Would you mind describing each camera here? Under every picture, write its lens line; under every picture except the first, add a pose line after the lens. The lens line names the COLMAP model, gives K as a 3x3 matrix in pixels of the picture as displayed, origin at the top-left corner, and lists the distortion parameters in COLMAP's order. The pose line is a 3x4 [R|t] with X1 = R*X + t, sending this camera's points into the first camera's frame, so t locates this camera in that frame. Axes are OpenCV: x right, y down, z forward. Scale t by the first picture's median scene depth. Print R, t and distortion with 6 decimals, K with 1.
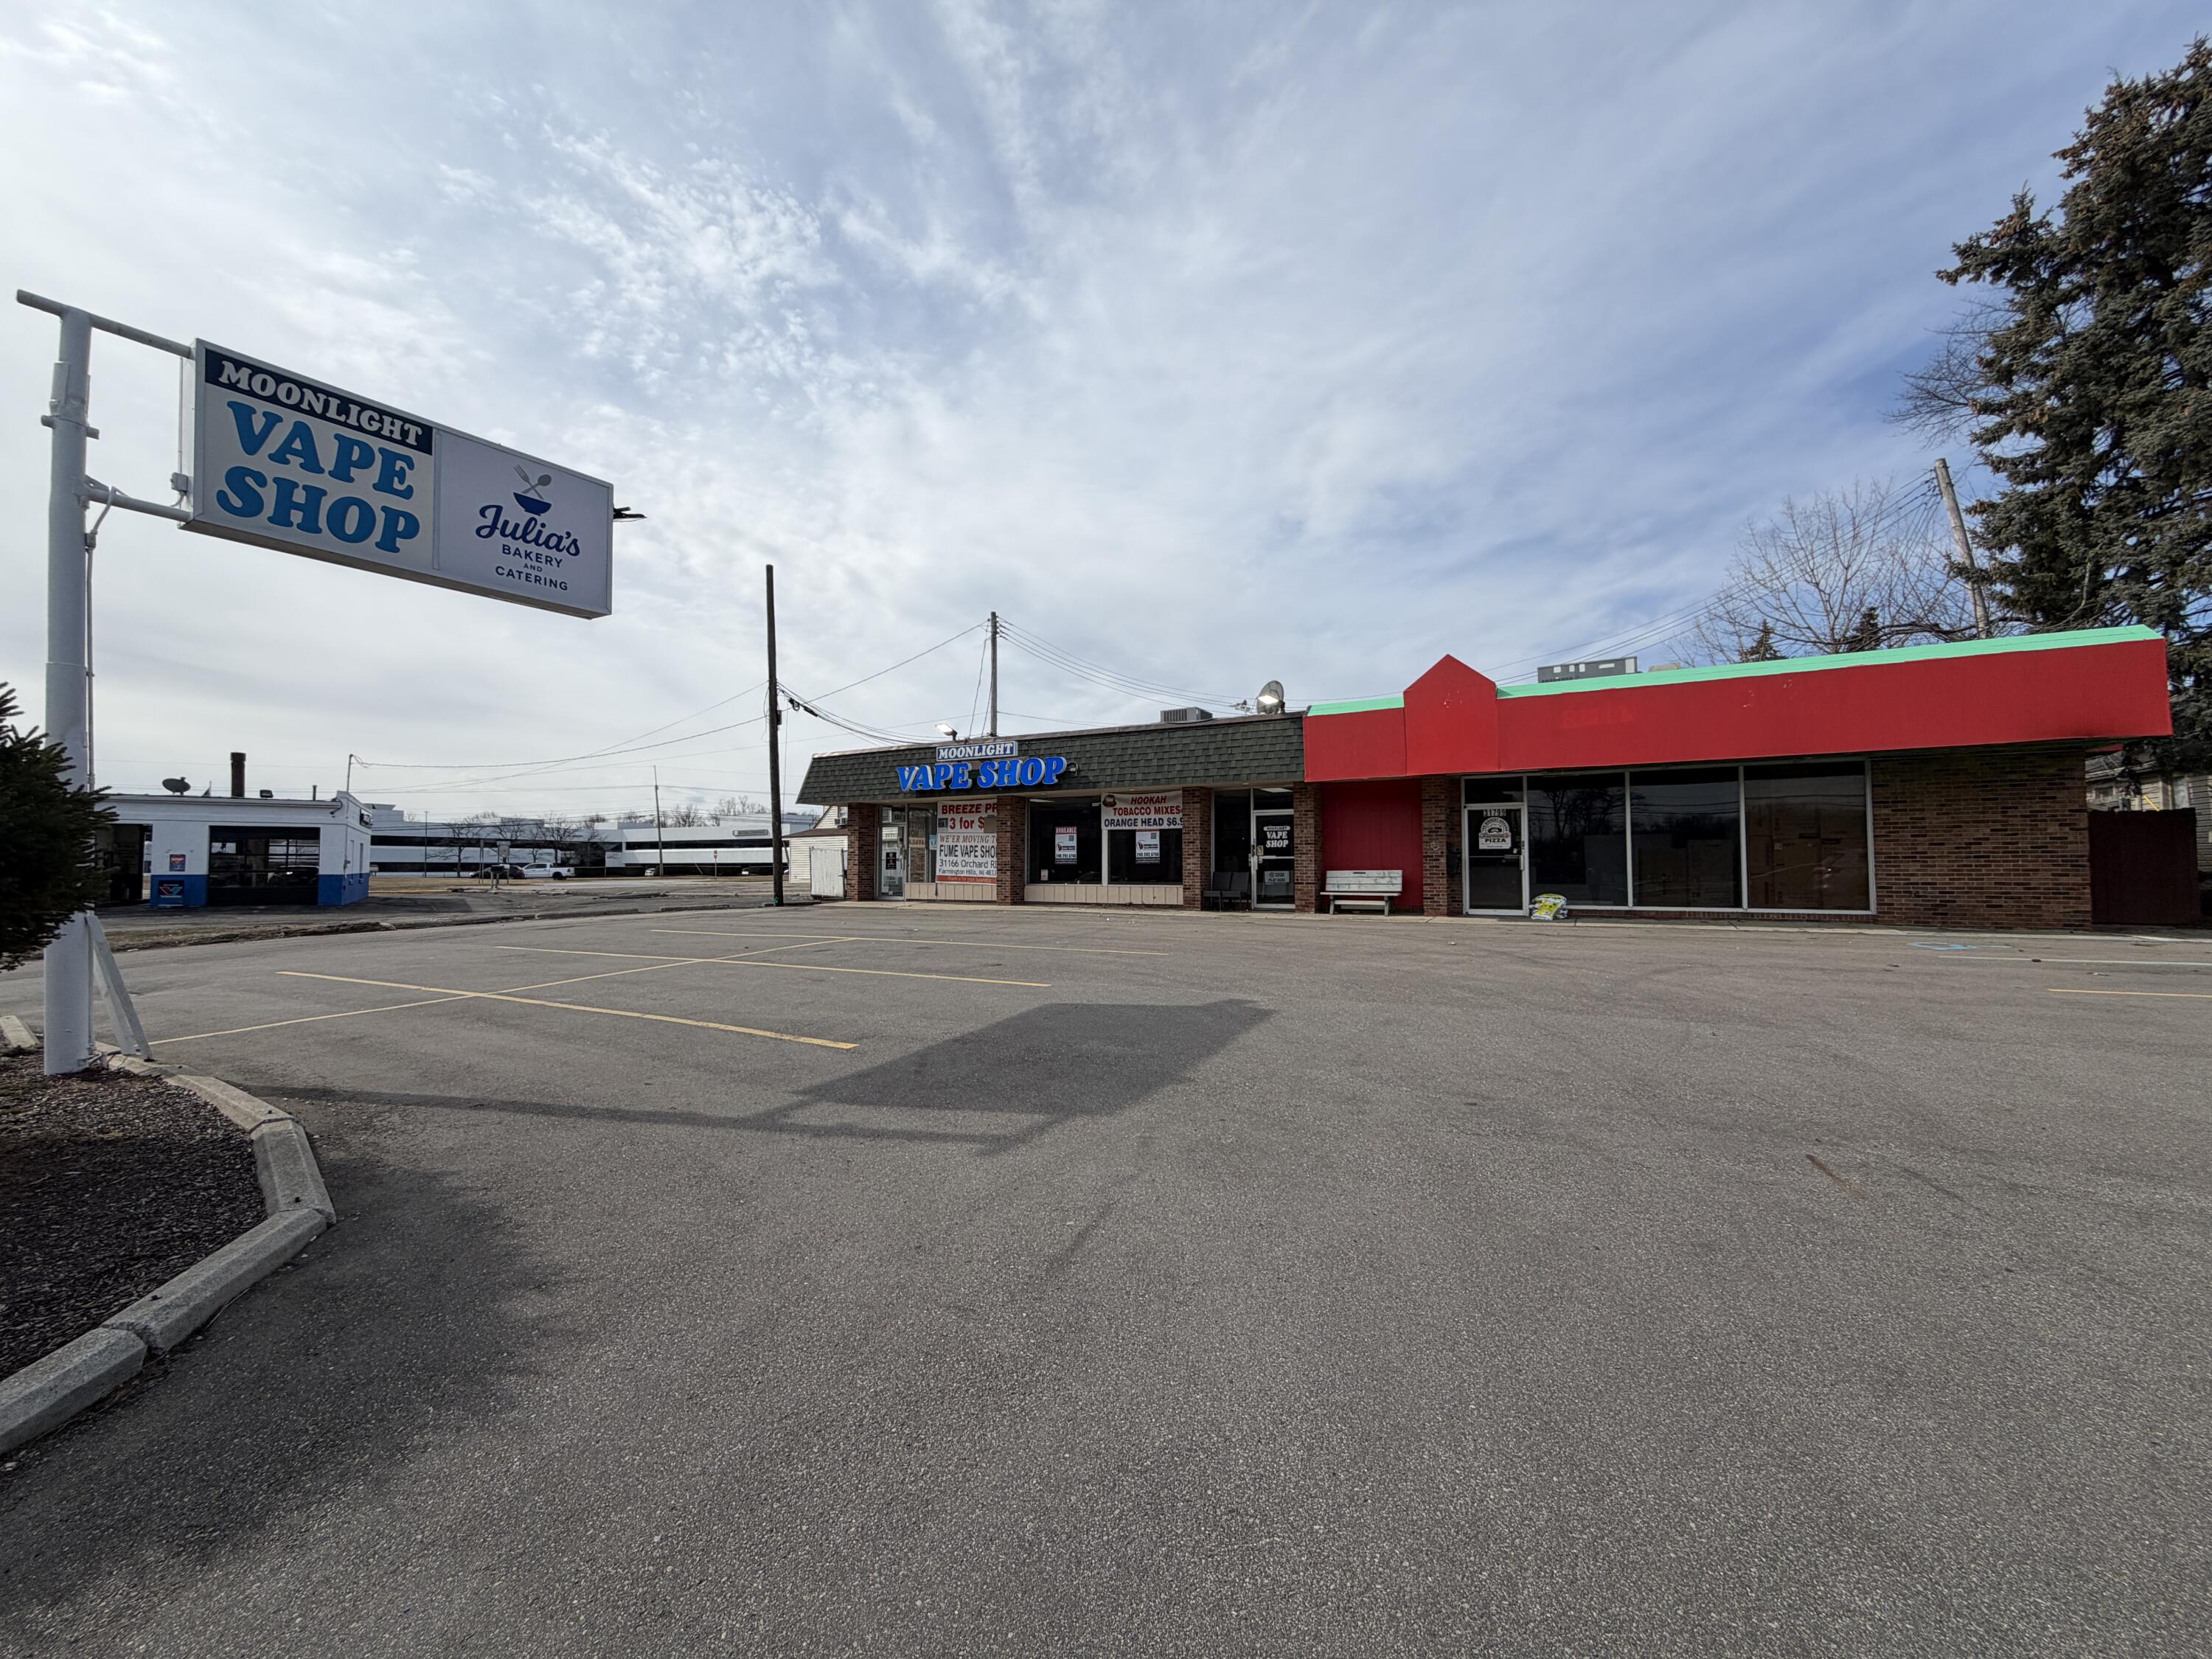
lens RADIAL K [[888.9, 0, 1094.9], [0, 888.9, 829.4], [0, 0, 1]] dist [-0.002117, -0.000391]
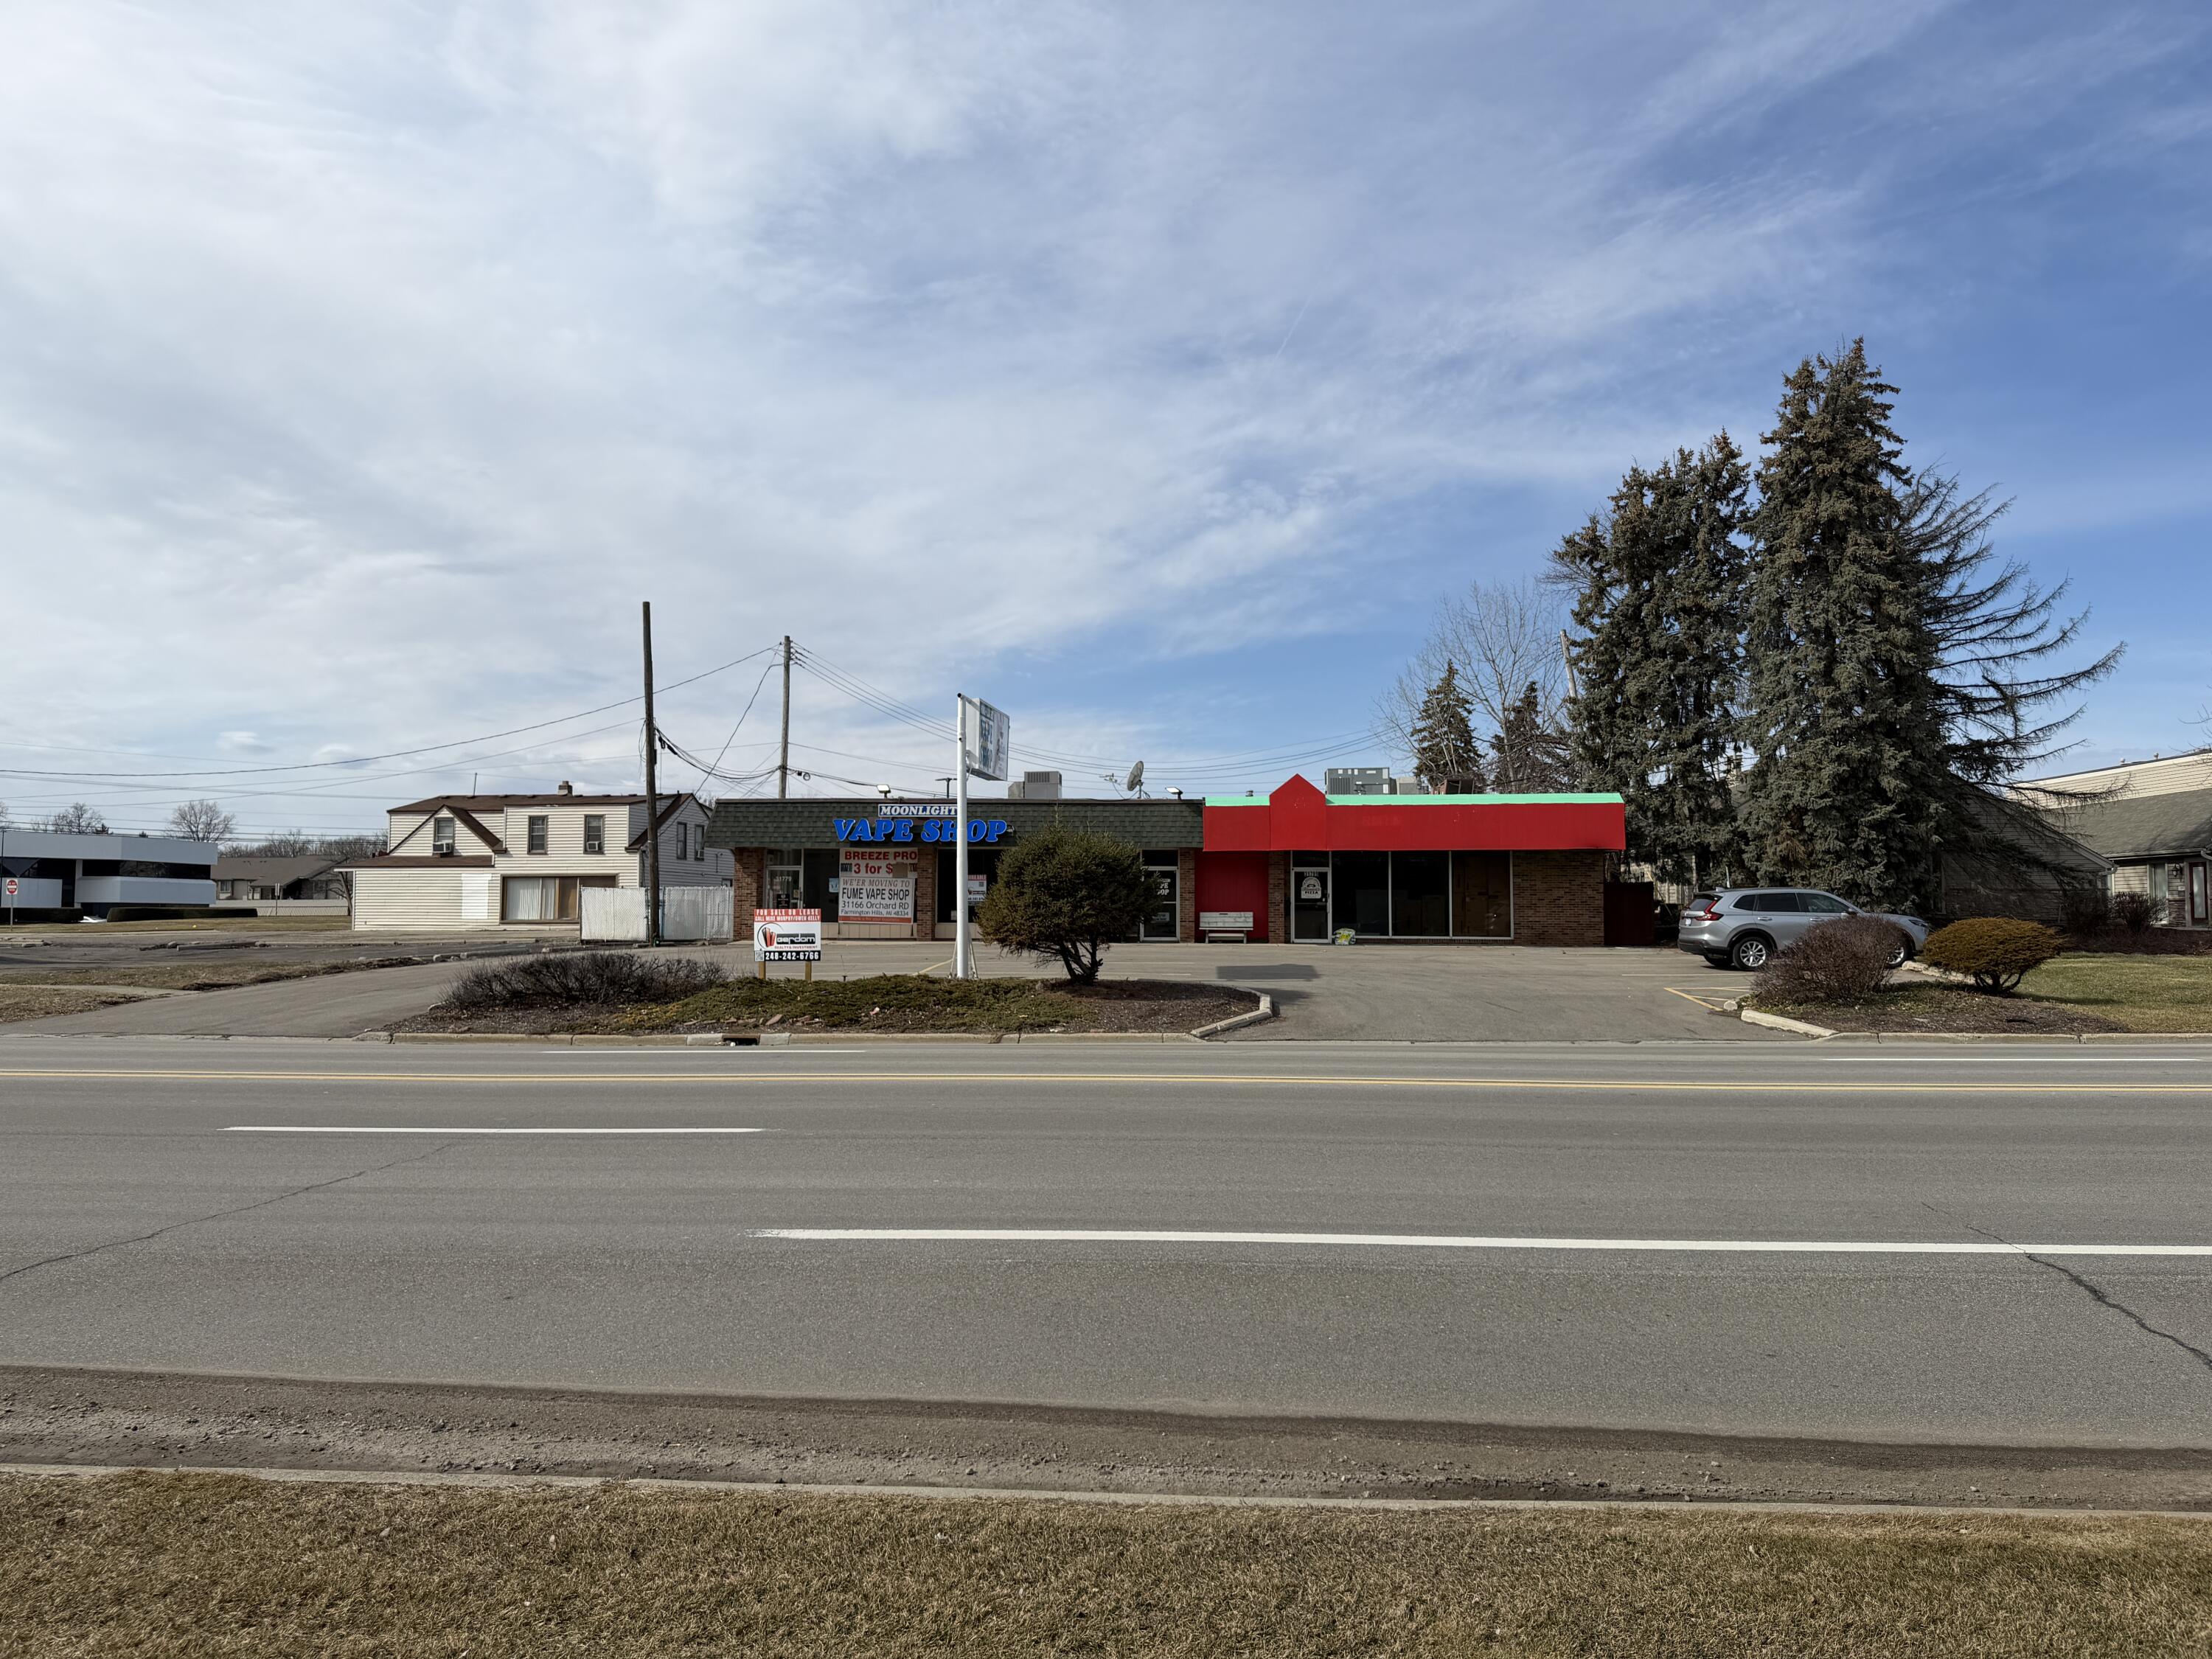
lens RADIAL K [[1540.1, 0, 1113.7], [0, 1540.1, 824.4], [0, 0, 1]] dist [0.099449, -0.119107]
pose [[0.902343, 0.030535, 0.429937, -0.853692], [-0.023759, 0.999495, -0.021121, -0.034713], [-0.430364, 0.008844, 0.902612, -1.053988]]
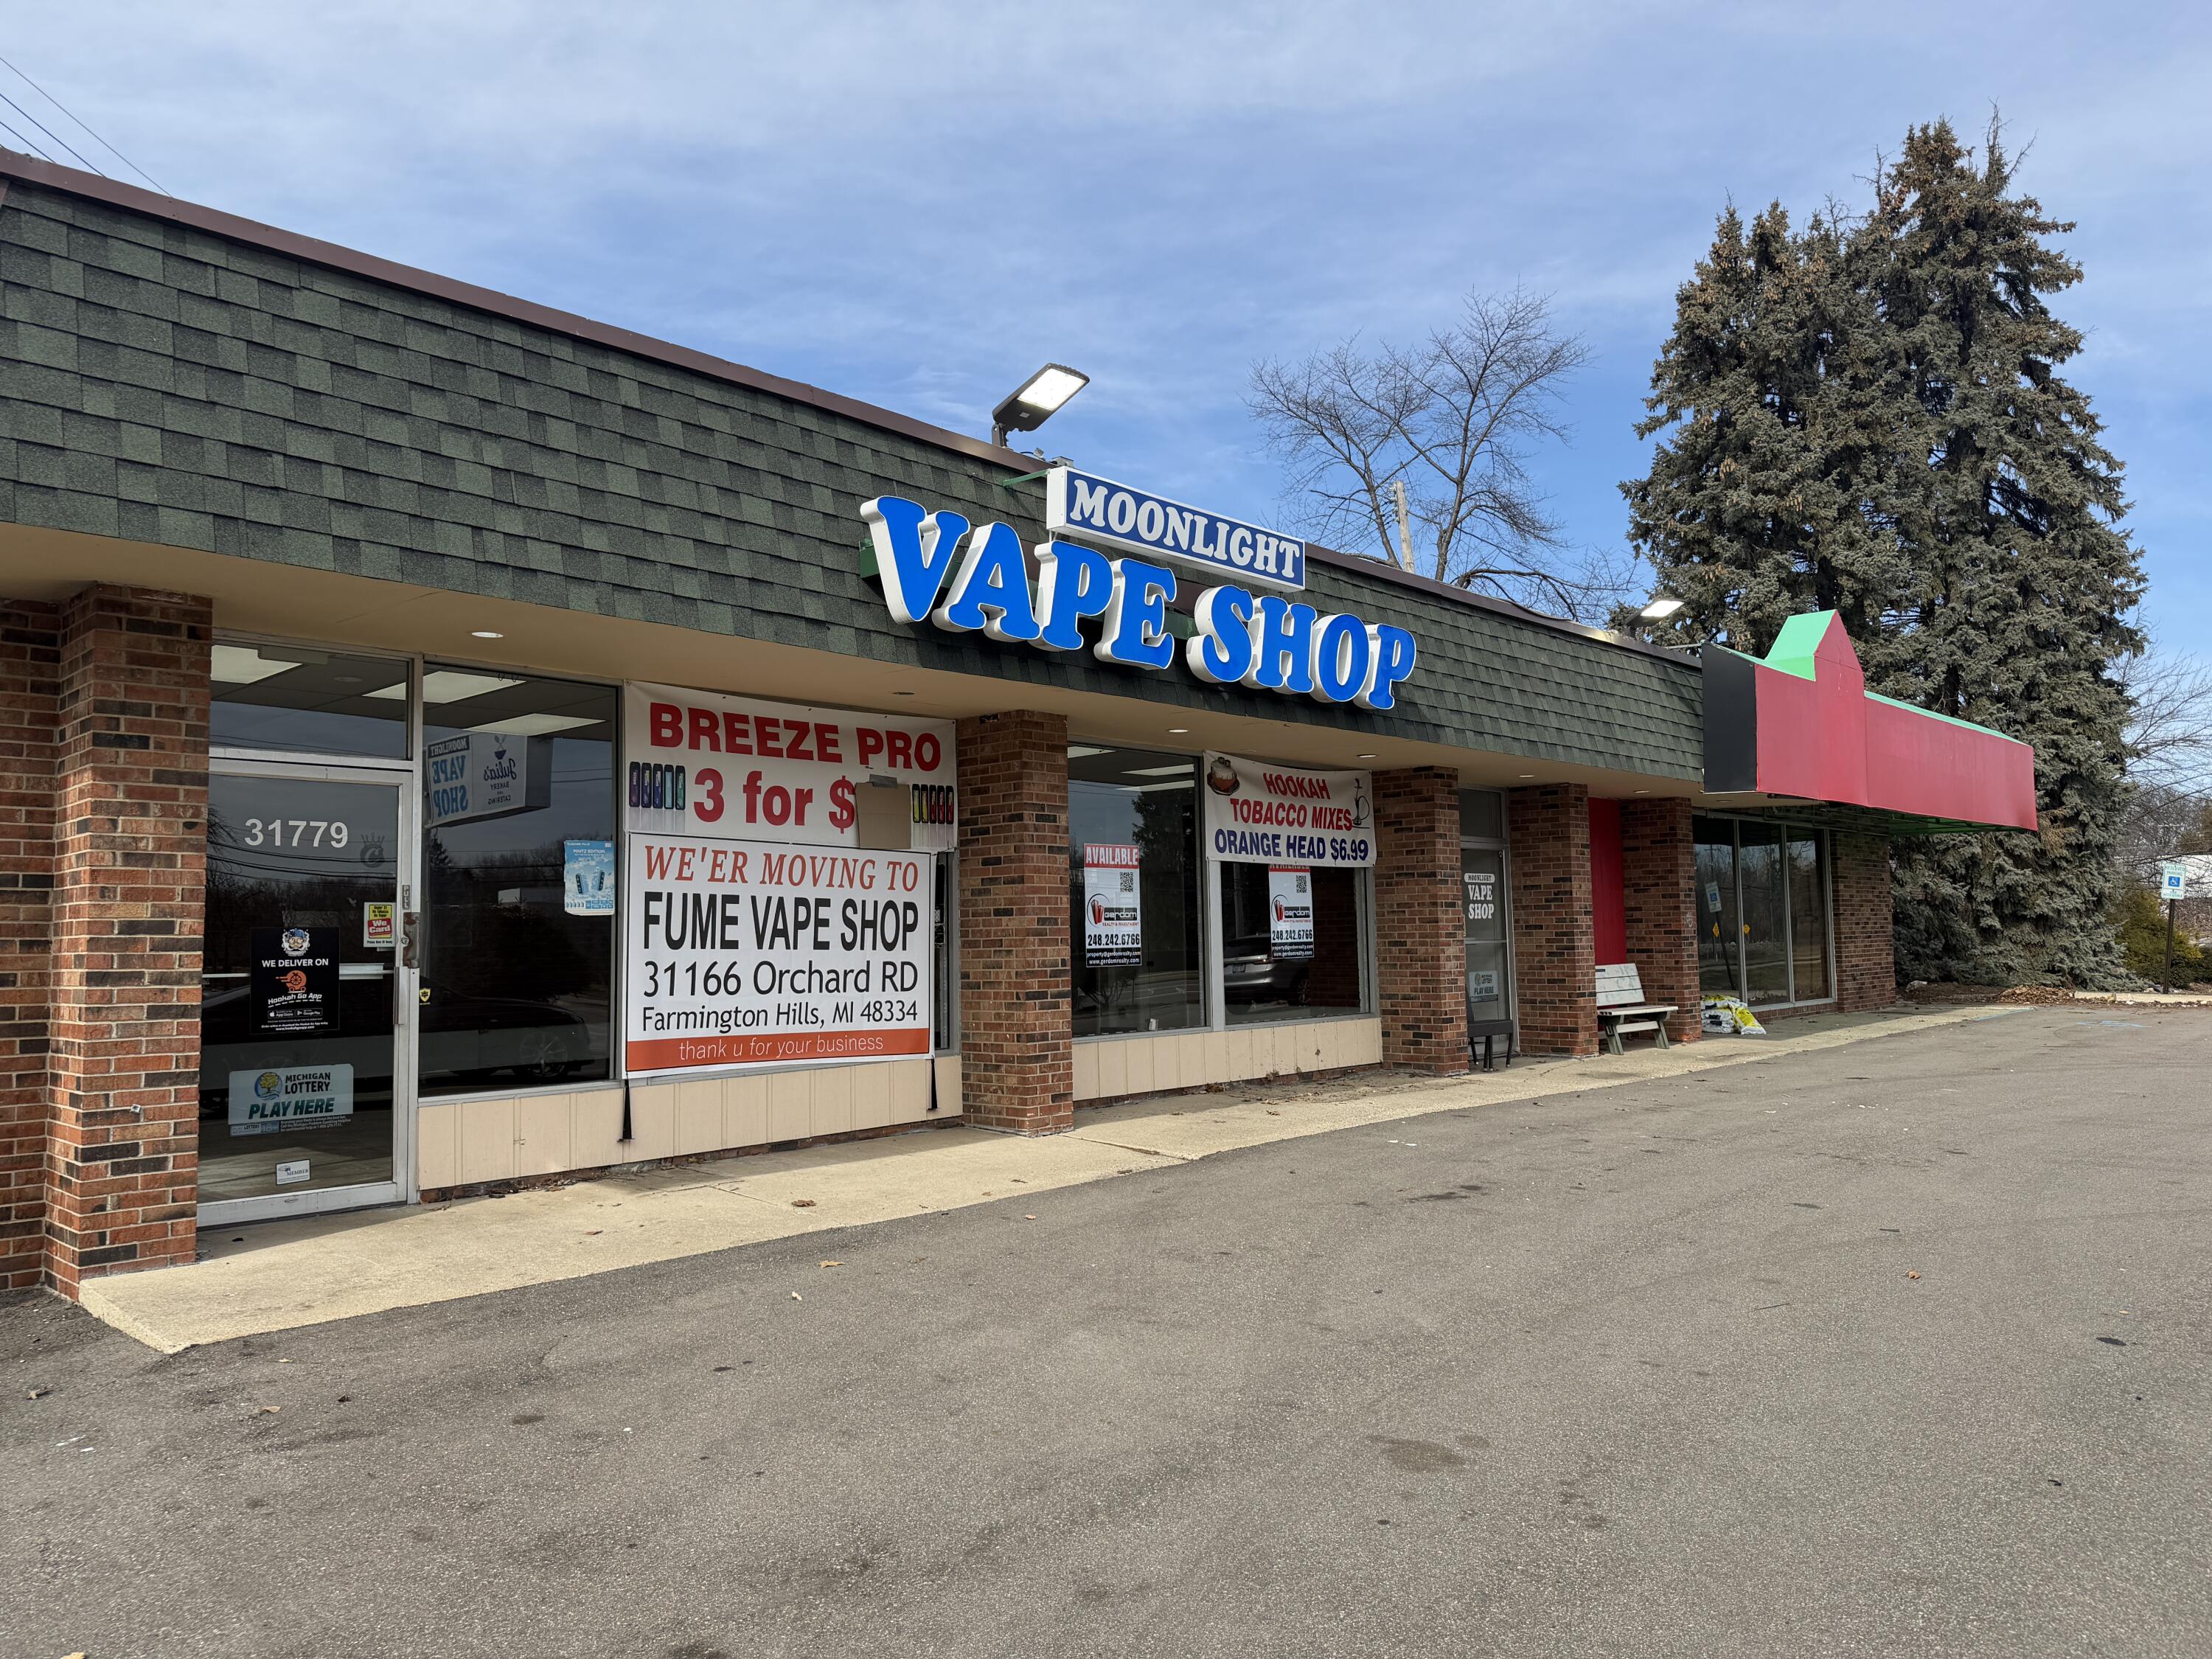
lens RADIAL K [[1540.1, 0, 1113.7], [0, 1540.1, 824.4], [0, 0, 1]] dist [0.099449, -0.119107]
pose [[0.226399, 0.070434, 0.971485, -0.619433], [-0.021374, 0.997501, -0.067339, 0.029329], [-0.973800, -0.005520, 0.227339, 1.002769]]
